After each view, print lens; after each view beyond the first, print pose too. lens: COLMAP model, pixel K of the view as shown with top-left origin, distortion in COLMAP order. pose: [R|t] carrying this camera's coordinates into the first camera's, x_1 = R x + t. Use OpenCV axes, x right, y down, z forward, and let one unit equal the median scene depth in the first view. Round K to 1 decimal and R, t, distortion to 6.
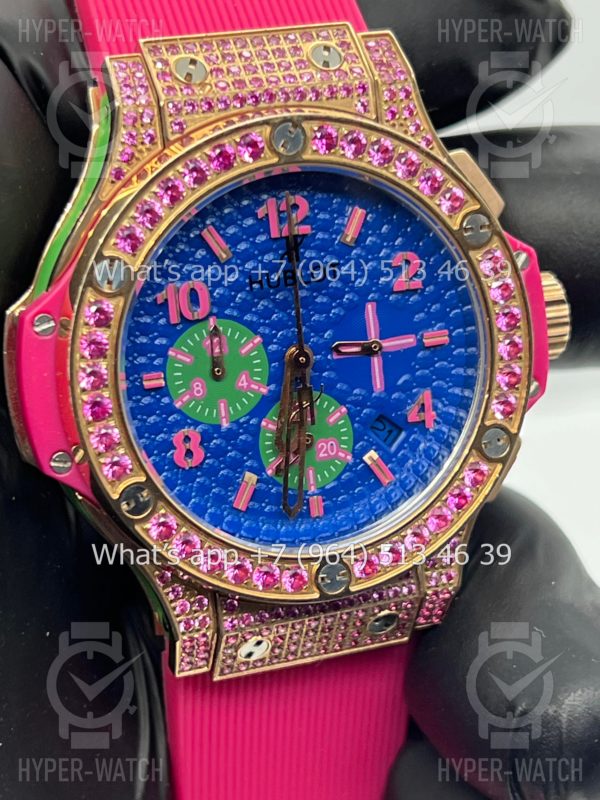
lens RADIAL K [[1772.2, 0, 300.0], [0, 1772.2, 400.0], [0, 0, 1]] dist [0.031461, -0.084917]
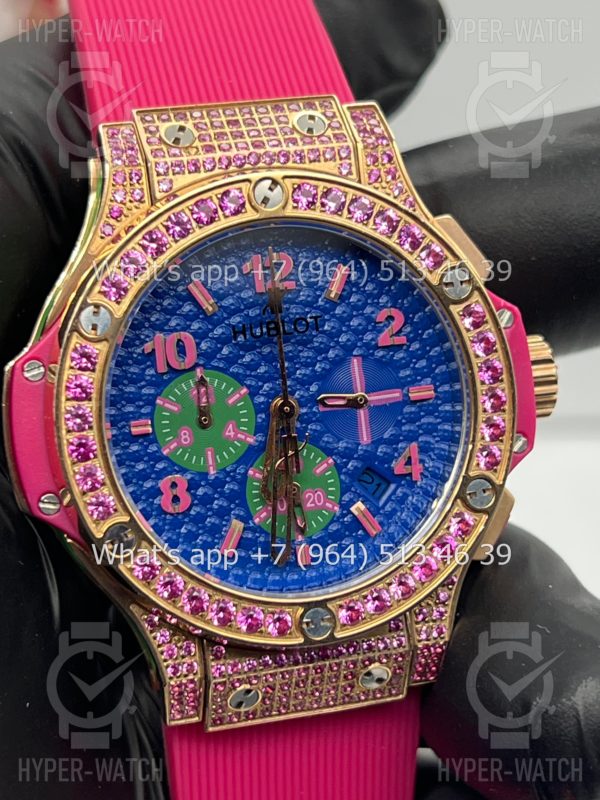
lens RADIAL K [[1772.2, 0, 300.0], [0, 1772.2, 400.0], [0, 0, 1]] dist [0.031461, -0.084917]
pose [[0.997520, -0.008529, -0.069871, 0.080583], [0.000505, 0.993473, -0.114063, 0.088978], [0.070388, 0.113745, 0.991013, -0.022892]]
